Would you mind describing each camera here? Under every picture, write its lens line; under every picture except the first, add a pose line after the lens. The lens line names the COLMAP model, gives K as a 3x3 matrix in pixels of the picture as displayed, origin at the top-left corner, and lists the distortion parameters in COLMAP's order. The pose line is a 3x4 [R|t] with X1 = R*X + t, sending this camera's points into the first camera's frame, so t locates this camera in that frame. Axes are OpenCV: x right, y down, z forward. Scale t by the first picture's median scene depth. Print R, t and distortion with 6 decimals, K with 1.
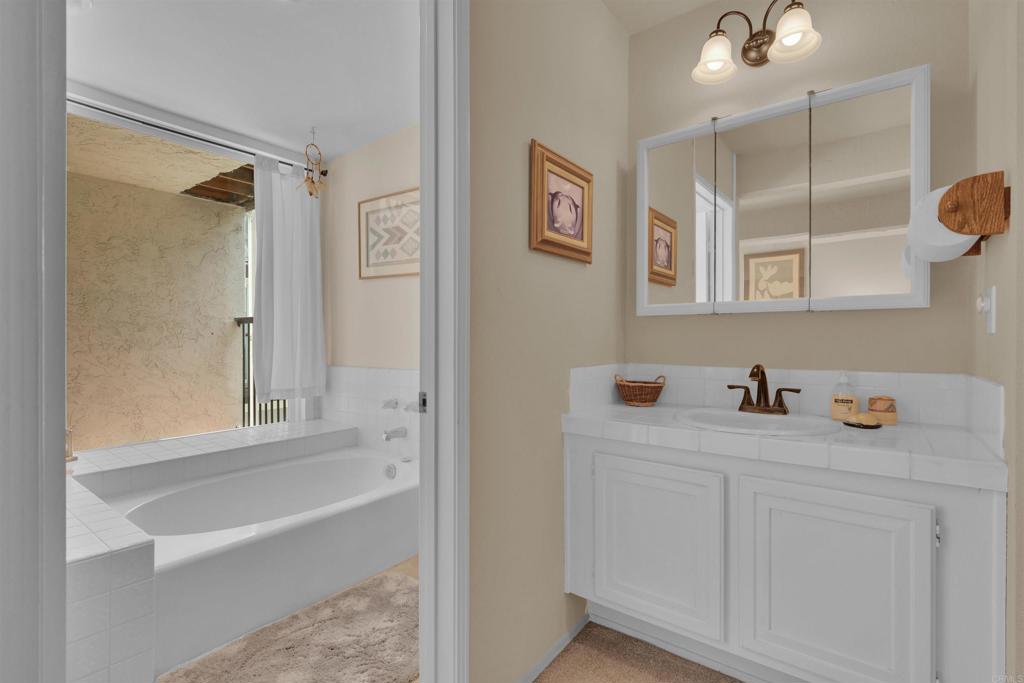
lens RADIAL K [[466.3, 0, 512.0], [0, 466.3, 341.5], [0, 0, 1]] dist [0.001739, -0.008055]
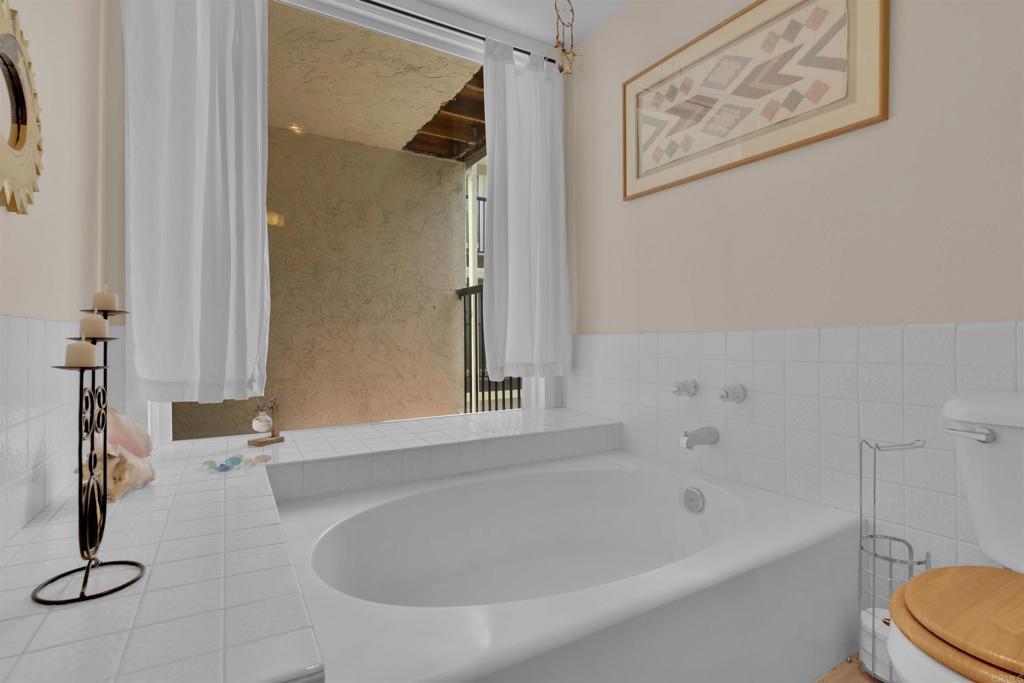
lens RADIAL K [[466.3, 0, 512.0], [0, 466.3, 341.5], [0, 0, 1]] dist [0.001739, -0.008055]
pose [[0.920225, -0.004493, -0.391365, -0.198736], [0.004102, 0.999990, -0.001834, 0.063244], [0.391369, 0.000082, 0.920234, 0.300363]]
